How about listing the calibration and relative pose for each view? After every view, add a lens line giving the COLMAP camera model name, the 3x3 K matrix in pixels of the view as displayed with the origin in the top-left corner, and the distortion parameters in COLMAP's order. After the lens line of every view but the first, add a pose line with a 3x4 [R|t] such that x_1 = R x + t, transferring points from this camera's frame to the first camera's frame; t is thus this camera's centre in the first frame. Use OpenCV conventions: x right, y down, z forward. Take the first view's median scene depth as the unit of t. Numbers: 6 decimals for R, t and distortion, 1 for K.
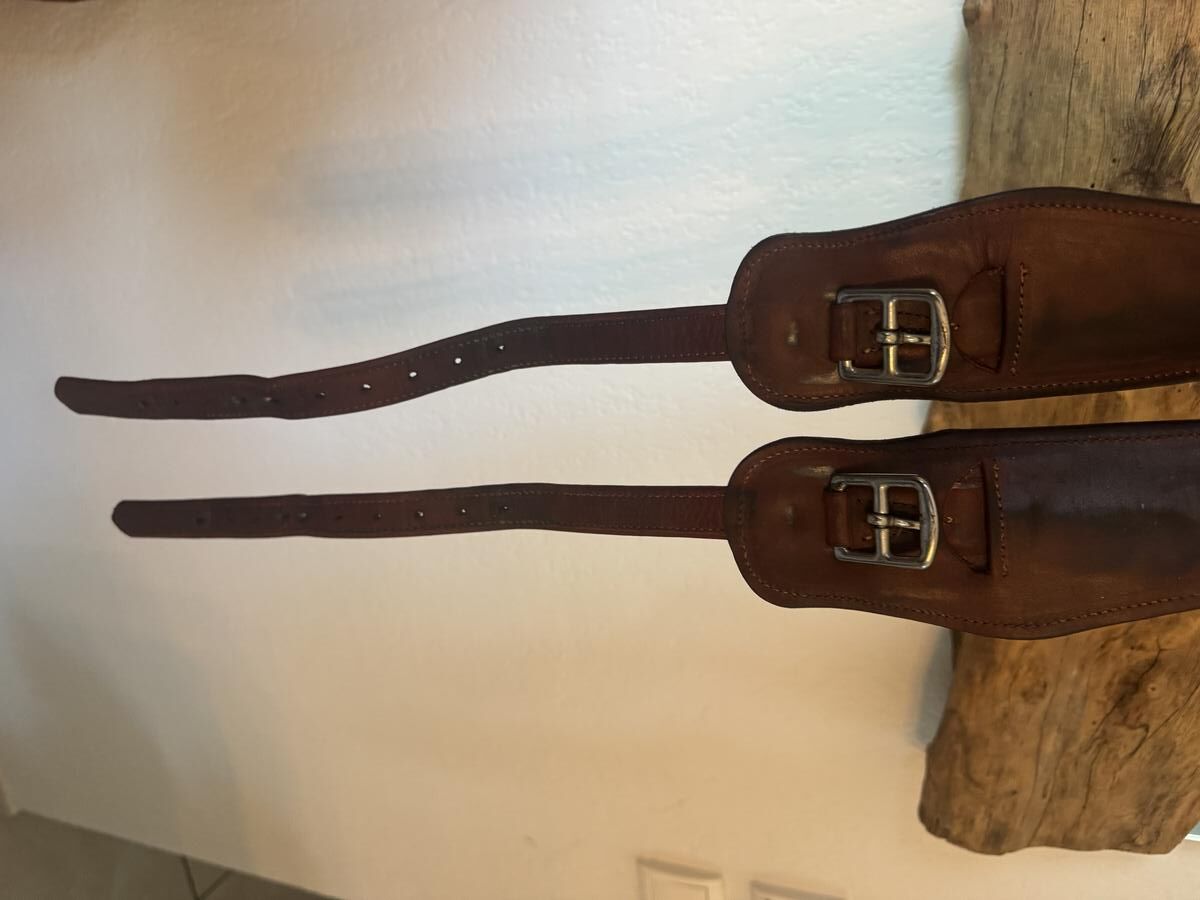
lens RADIAL K [[861.3, 0, 593.0], [0, 861.3, 451.5], [0, 0, 1]] dist [-0.023674, 0.002550]
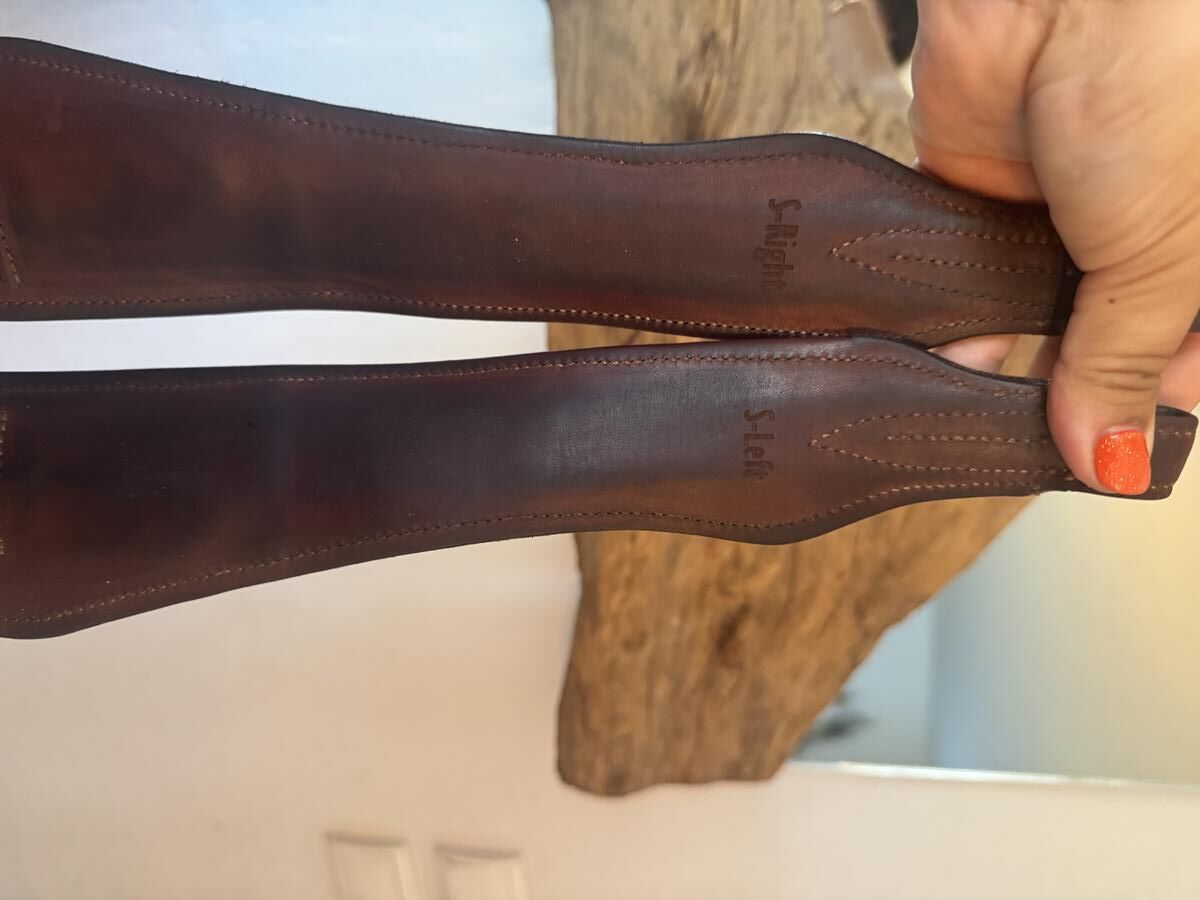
lens RADIAL K [[861.3, 0, 595.6], [0, 861.3, 446.7], [0, 0, 1]] dist [-0.023674, 0.002550]
pose [[0.979882, -0.020898, 0.198480, 0.248728], [0.016072, 0.999535, 0.025895, 0.009944], [-0.198929, -0.022184, 0.979763, -0.031111]]
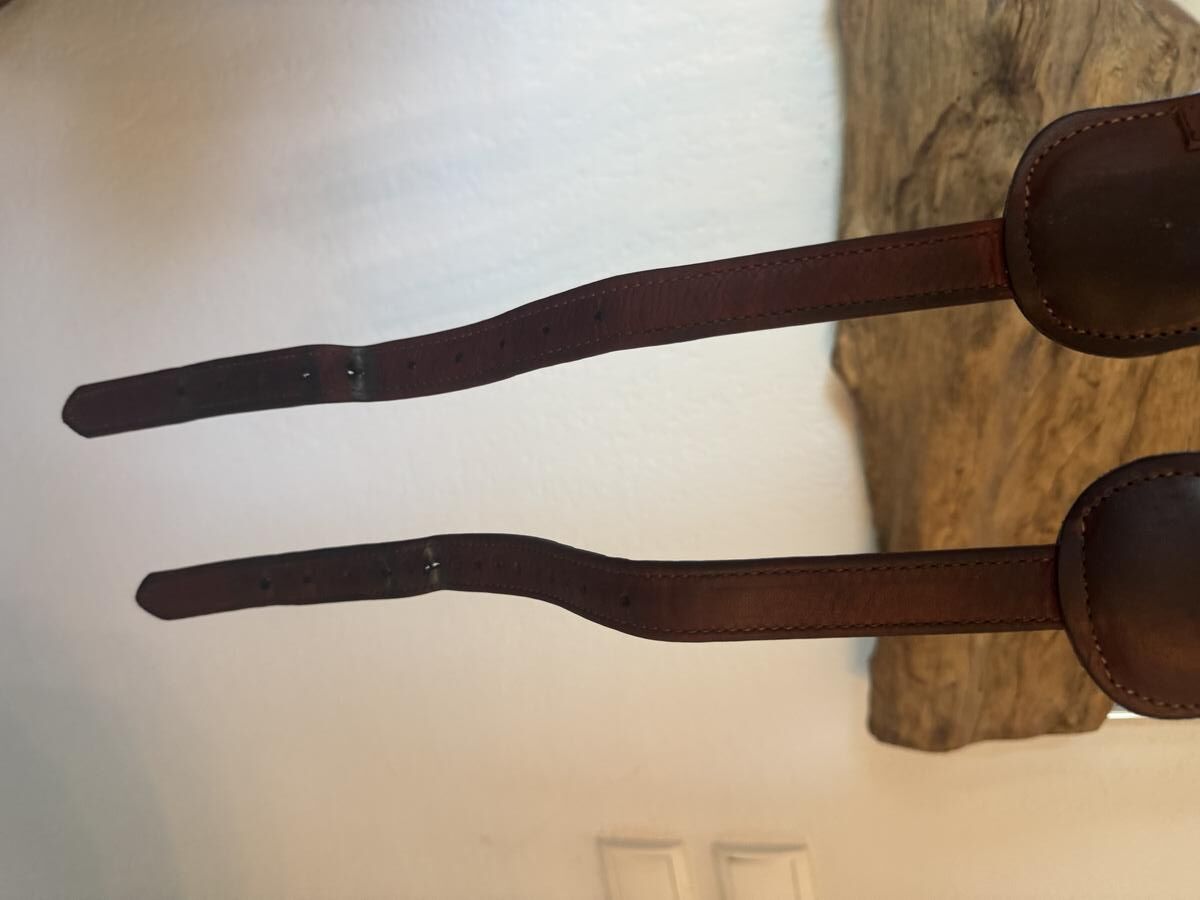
lens RADIAL K [[861.3, 0, 588.2], [0, 861.3, 468.3], [0, 0, 1]] dist [-0.023674, 0.002550]
pose [[0.991215, -0.078873, 0.106168, -0.043194], [0.086267, 0.994020, -0.066951, 0.166503], [-0.100253, 0.075521, 0.992092, -0.020937]]
